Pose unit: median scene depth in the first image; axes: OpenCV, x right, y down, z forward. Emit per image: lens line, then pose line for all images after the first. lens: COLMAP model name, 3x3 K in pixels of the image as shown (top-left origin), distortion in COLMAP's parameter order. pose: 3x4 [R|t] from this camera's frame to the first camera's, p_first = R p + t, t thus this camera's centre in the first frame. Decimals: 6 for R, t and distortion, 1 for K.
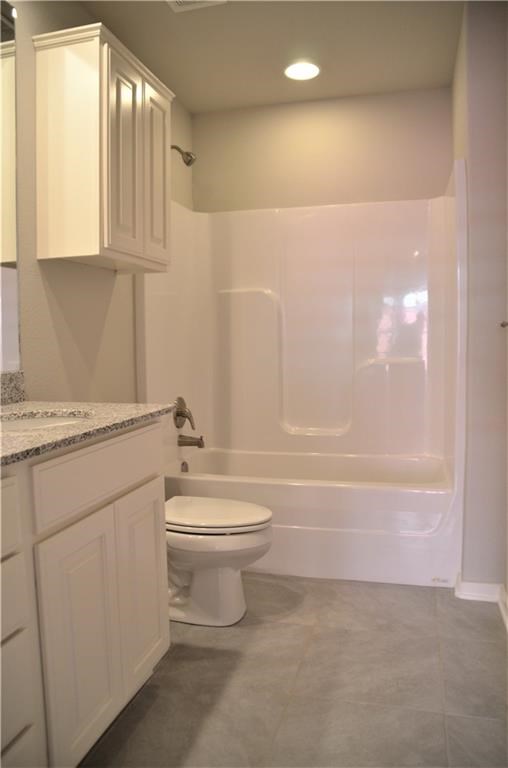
lens RADIAL K [[579.9, 0, 256.3], [0, 579.9, 370.1], [0, 0, 1]] dist [-0.173056, 0.107760]
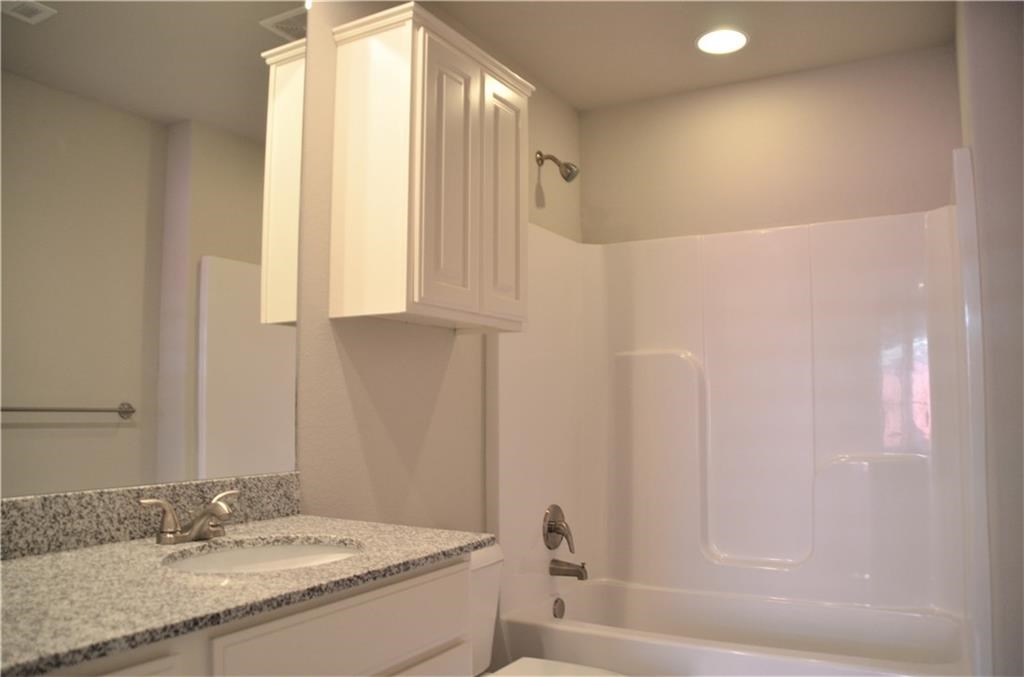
lens RADIAL K [[773.2, 0, 512.0], [0, 773.2, 338.5], [0, 0, 1]] dist [-0.173056, 0.107760]
pose [[0.965814, -0.009196, -0.259071, 0.098160], [-0.027048, 0.990341, -0.135989, -0.040975], [0.257820, 0.138347, 0.956237, 0.110444]]
